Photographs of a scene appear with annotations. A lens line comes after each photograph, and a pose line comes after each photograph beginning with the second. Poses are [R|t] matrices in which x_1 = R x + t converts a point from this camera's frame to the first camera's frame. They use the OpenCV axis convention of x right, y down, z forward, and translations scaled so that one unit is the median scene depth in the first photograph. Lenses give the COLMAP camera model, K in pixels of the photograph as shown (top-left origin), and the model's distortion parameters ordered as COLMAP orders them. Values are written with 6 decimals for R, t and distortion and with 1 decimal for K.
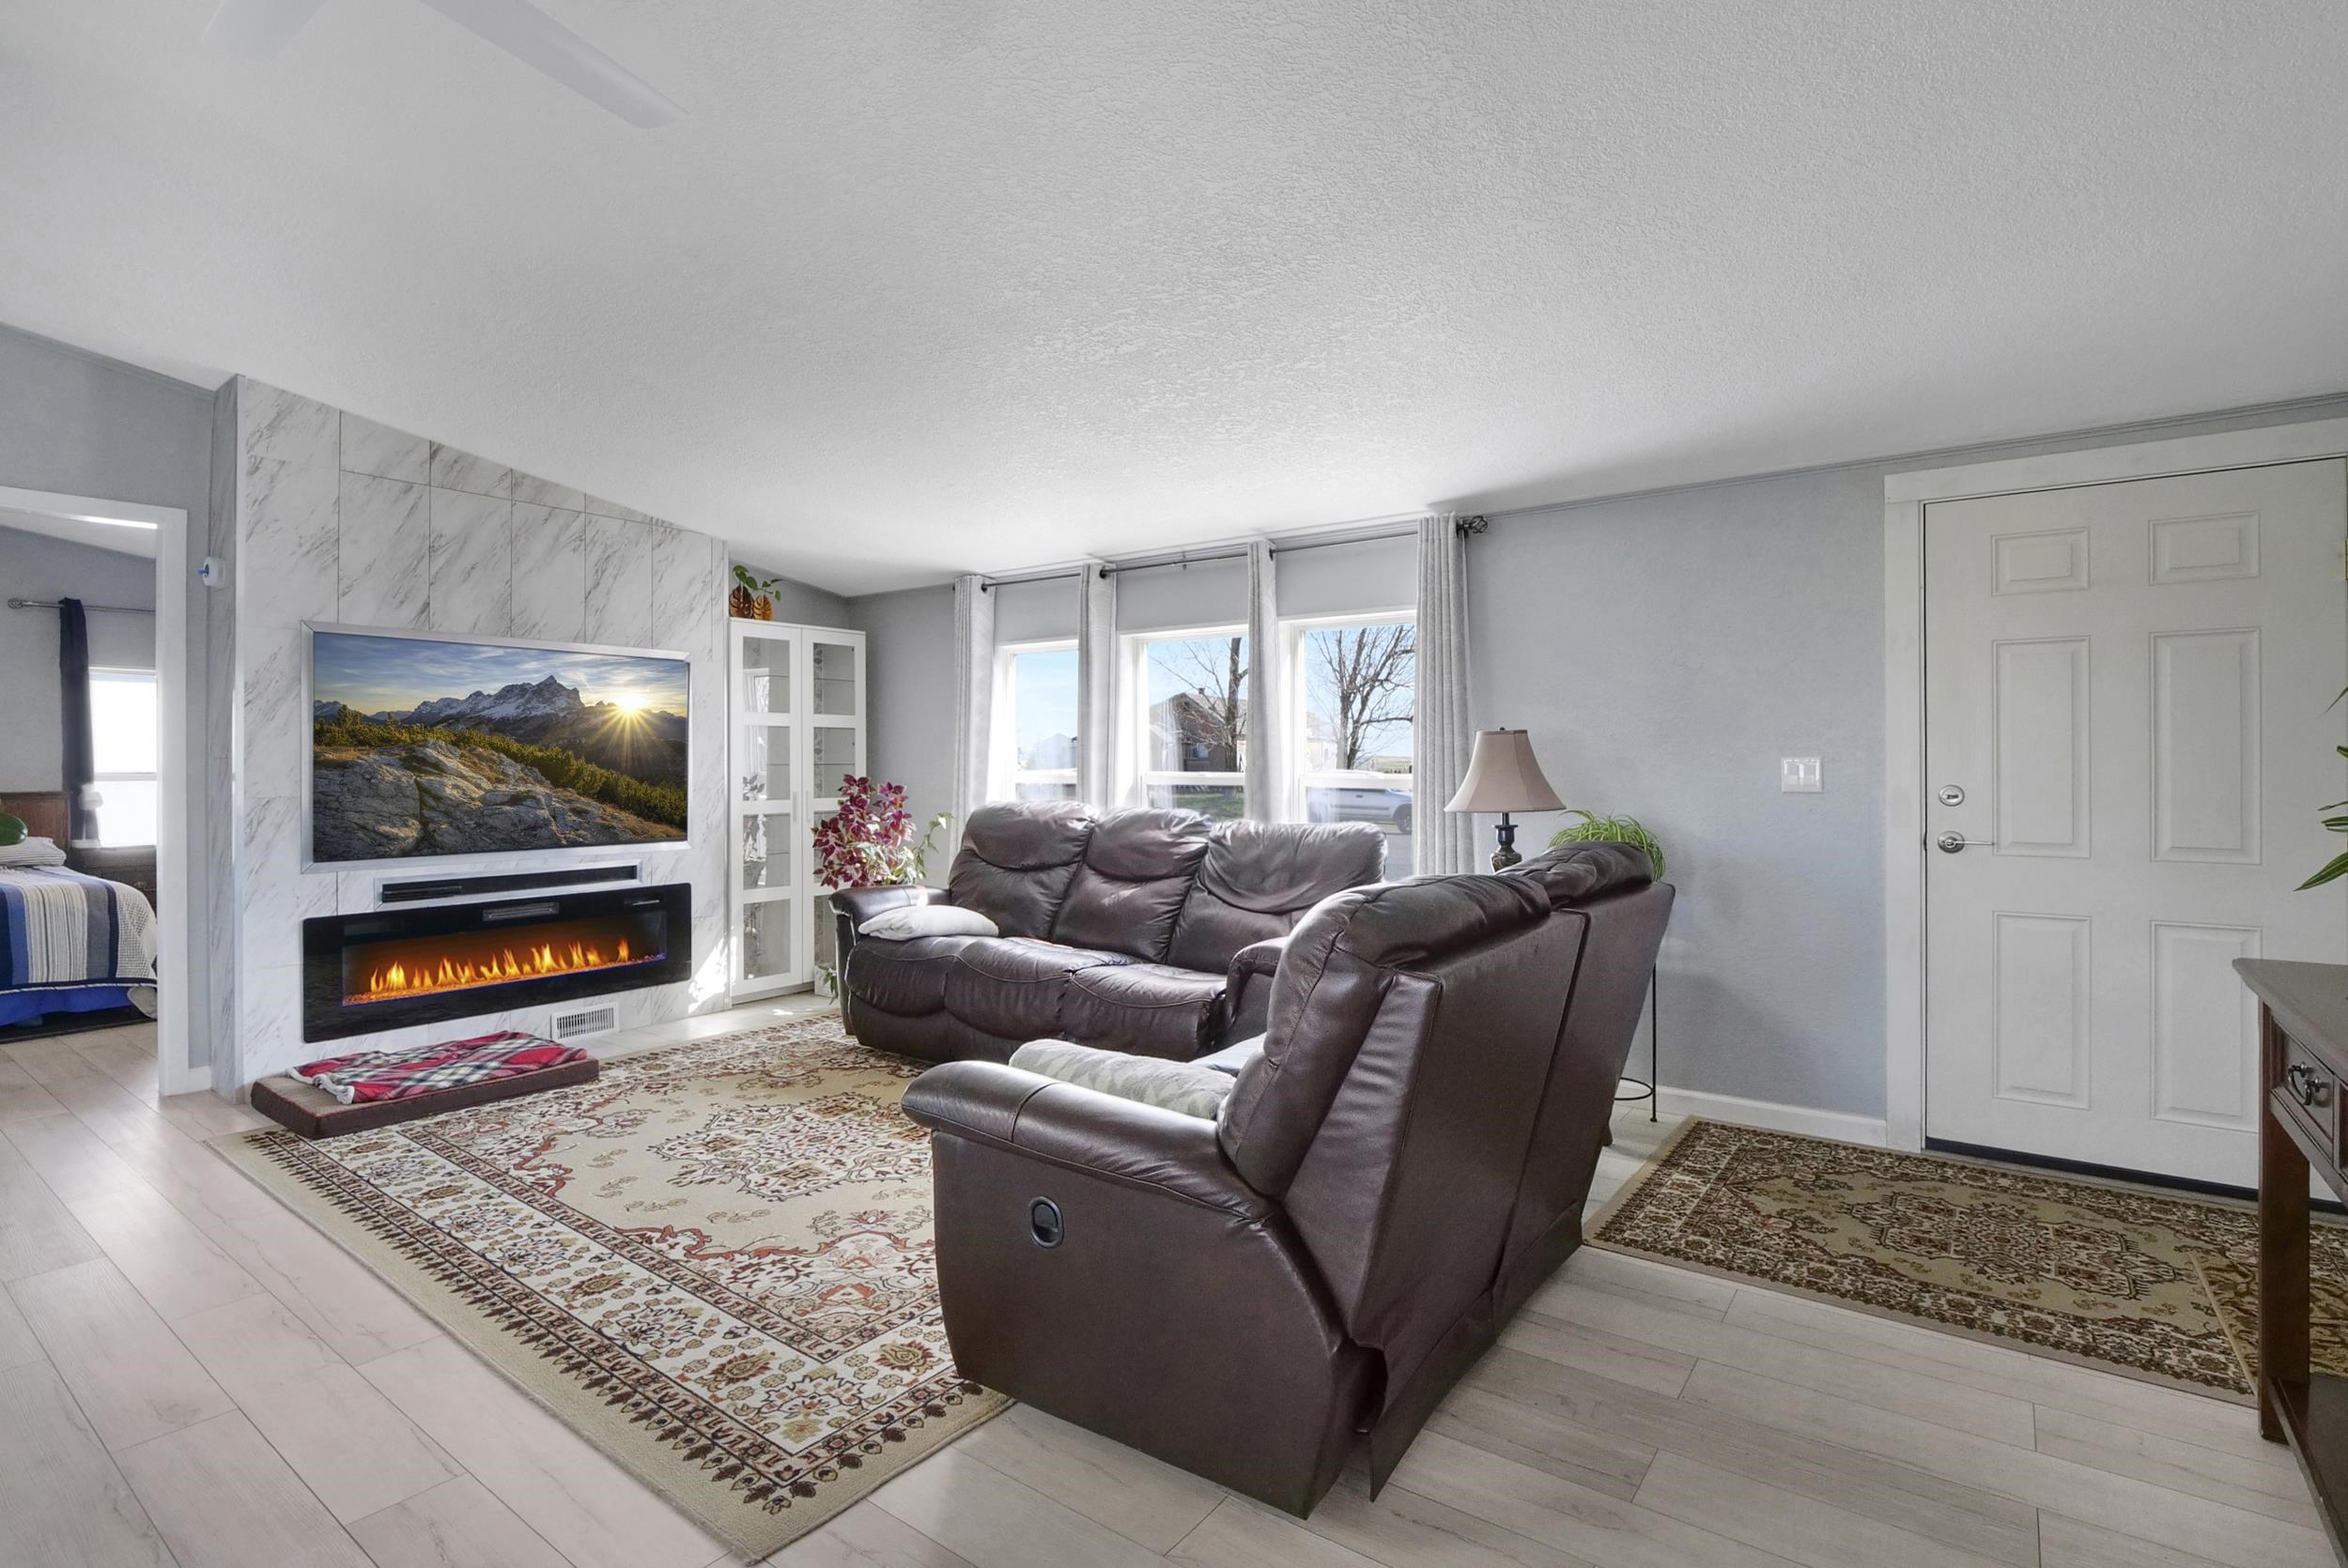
lens RADIAL K [[1122.6, 0, 1165.7], [0, 1122.6, 759.6], [0, 0, 1]] dist [-0.015077, -0.000586]
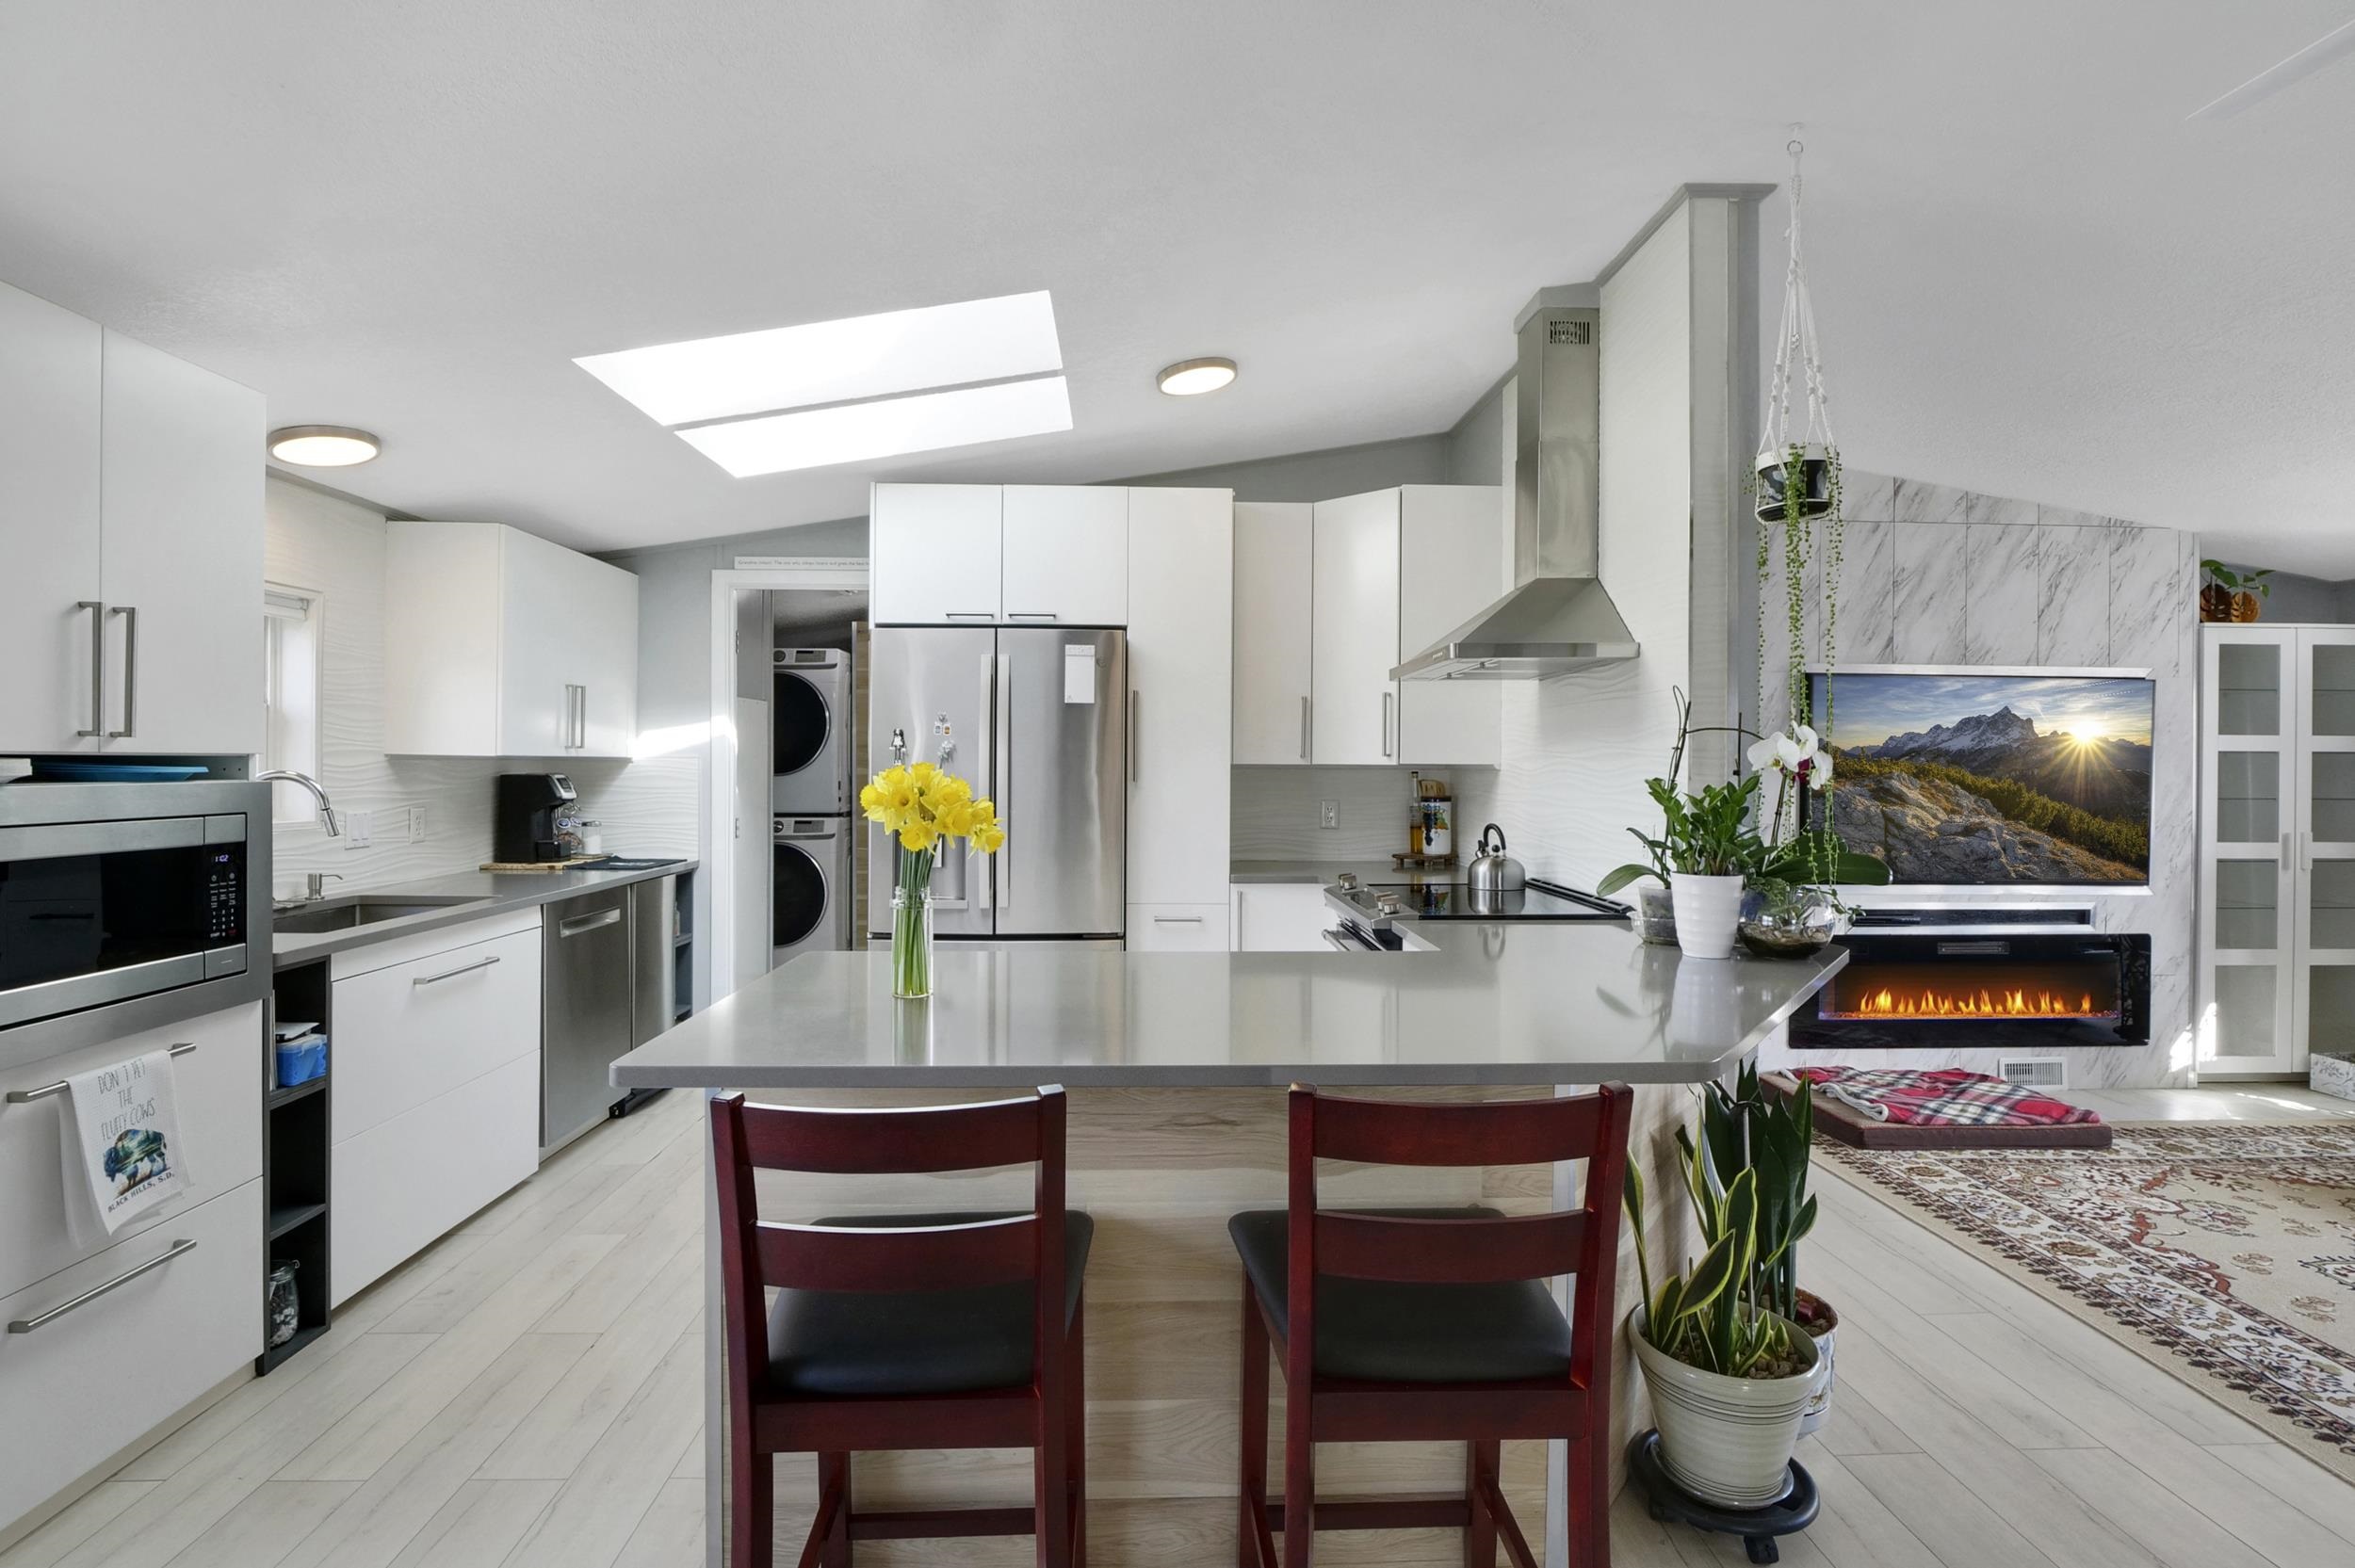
lens RADIAL K [[1120.0, 0, 1168.8], [0, 1120.0, 770.3], [0, 0, 1]] dist [-0.017312, 0.001166]
pose [[0.621805, 0.010713, -0.783099, -0.293456], [-0.006771, 0.999943, 0.008303, -0.024034], [0.783143, 0.000140, 0.621842, -0.163536]]
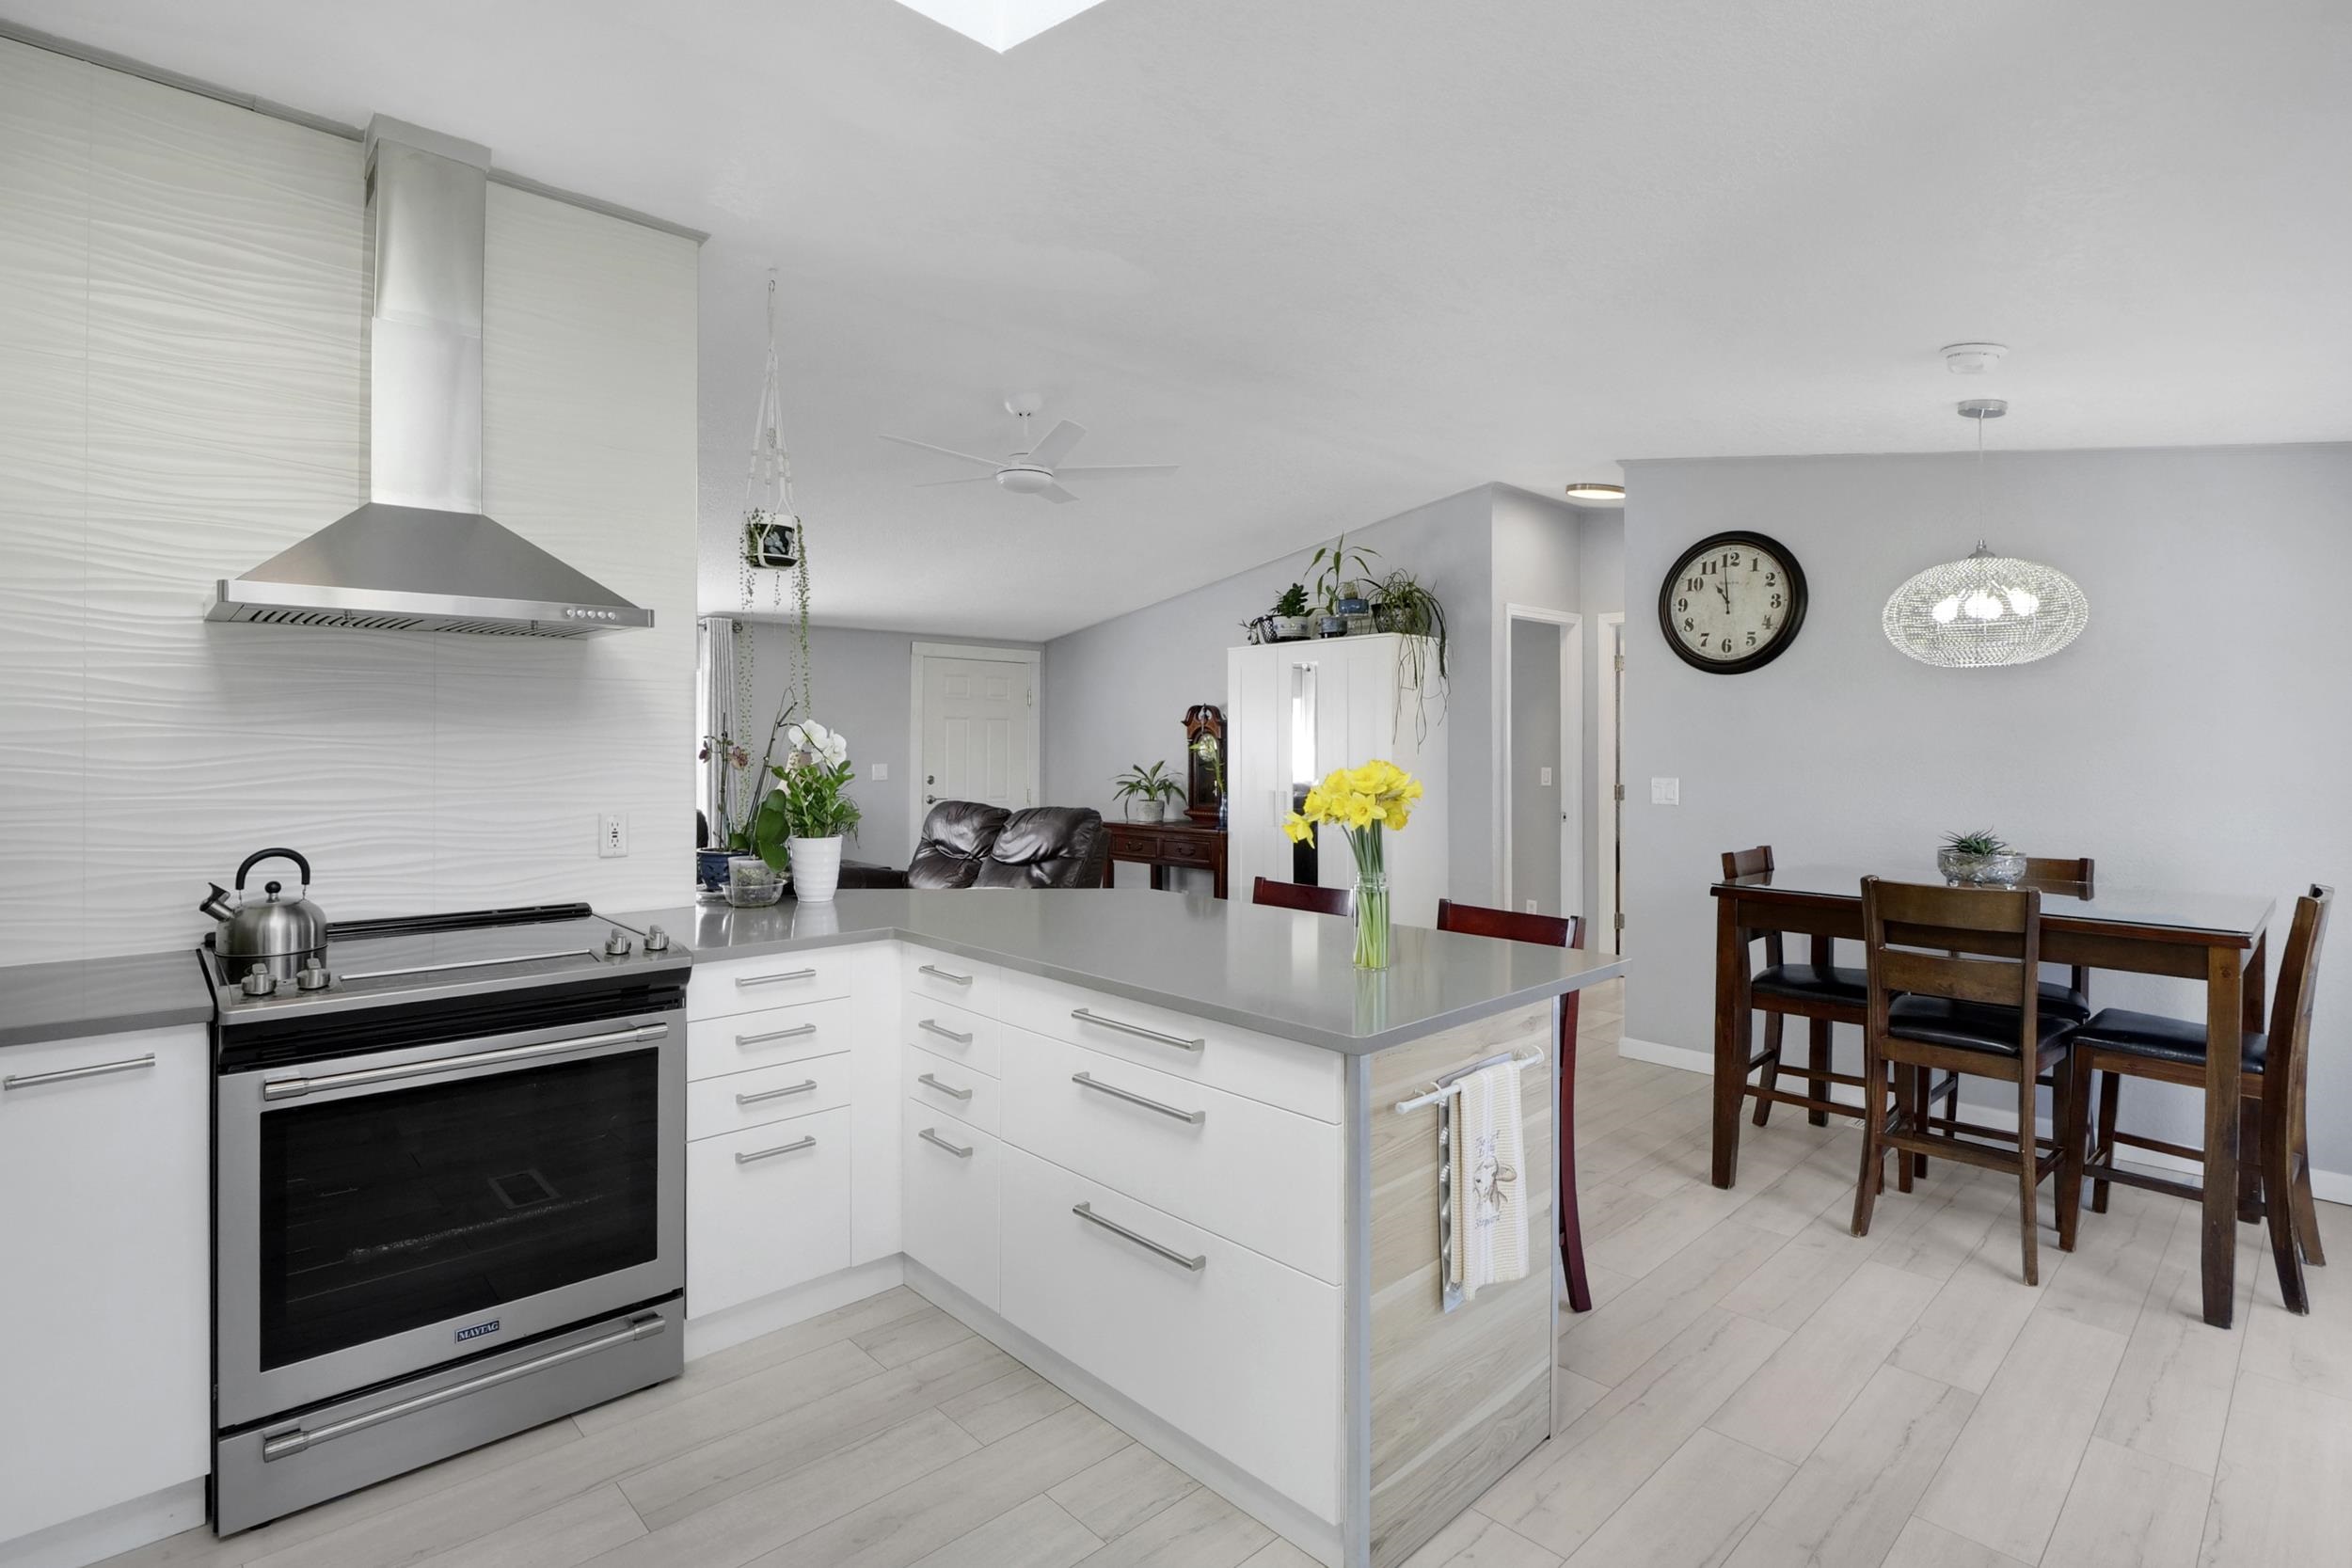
lens RADIAL K [[1129.9, 0, 1170.7], [0, 1129.9, 740.6], [0, 0, 1]] dist [-0.013858, -0.000029]
pose [[0.182239, 0.009072, 0.983212, -1.287117], [-0.002197, 0.999959, -0.008819, -0.025879], [-0.983252, -0.000553, 0.182251, 0.043547]]
